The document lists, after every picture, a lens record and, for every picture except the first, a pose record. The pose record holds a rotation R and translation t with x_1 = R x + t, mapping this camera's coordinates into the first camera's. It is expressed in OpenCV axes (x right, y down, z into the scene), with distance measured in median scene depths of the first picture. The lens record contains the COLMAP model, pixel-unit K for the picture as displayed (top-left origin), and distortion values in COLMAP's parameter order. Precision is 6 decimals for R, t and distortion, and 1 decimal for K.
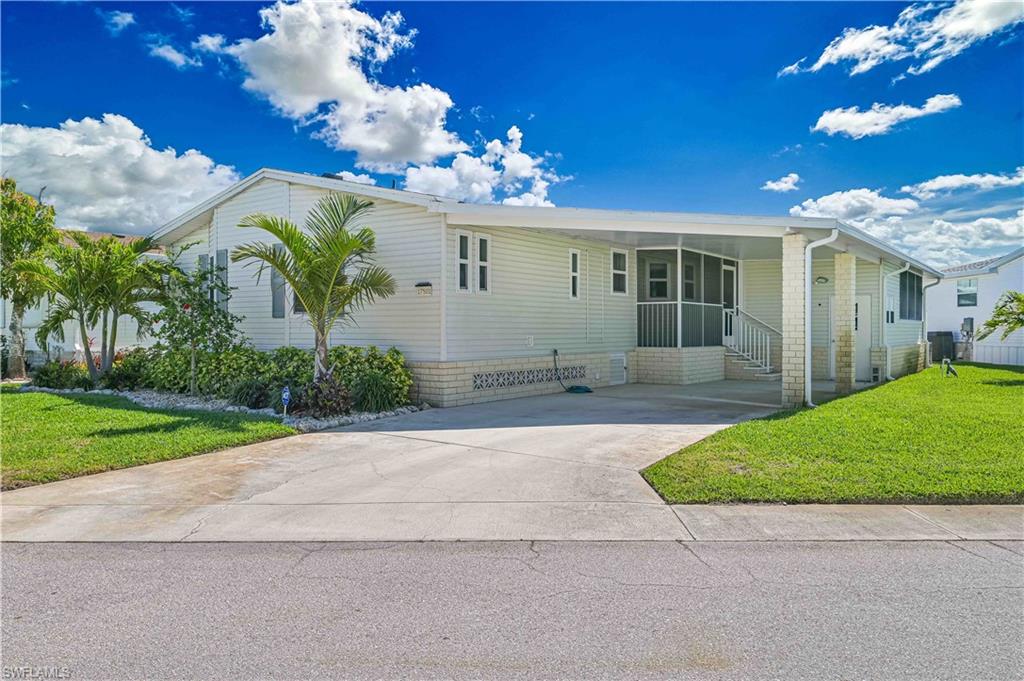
lens RADIAL K [[750.0, 0, 509.3], [0, 750.0, 344.5], [0, 0, 1]] dist [-0.001677, -0.002937]
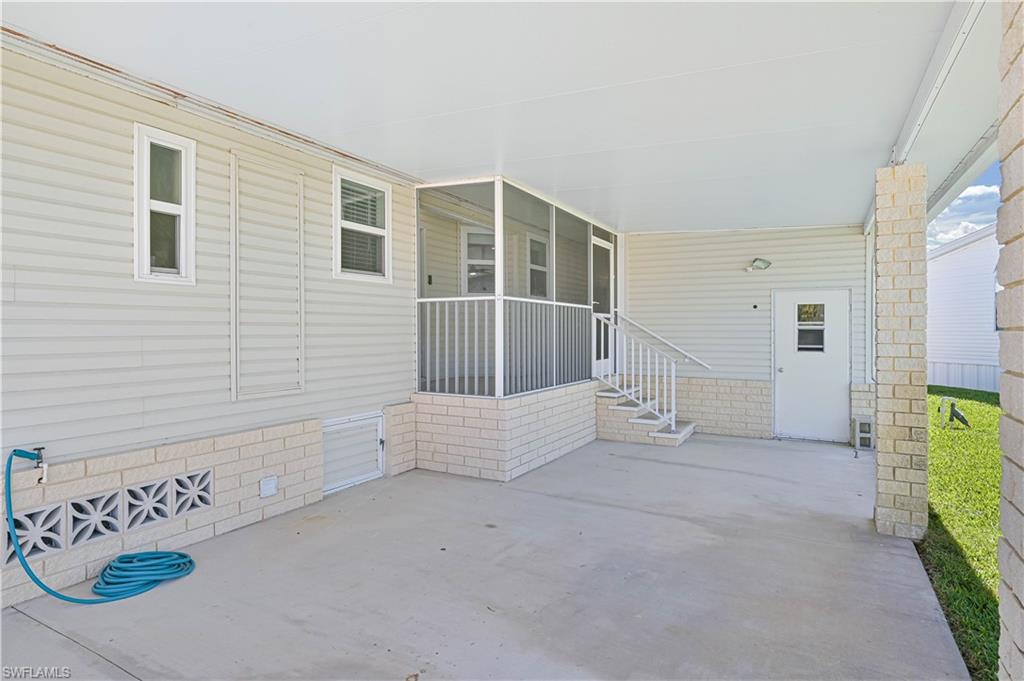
lens RADIAL K [[586.3, 0, 515.1], [0, 586.3, 336.5], [0, 0, 1]] dist [-0.004568, -0.000344]
pose [[0.989852, -0.001304, 0.142097, 0.180311], [0.002775, 0.999945, -0.010152, -0.028139], [-0.142076, 0.010443, 0.989801, 0.626769]]
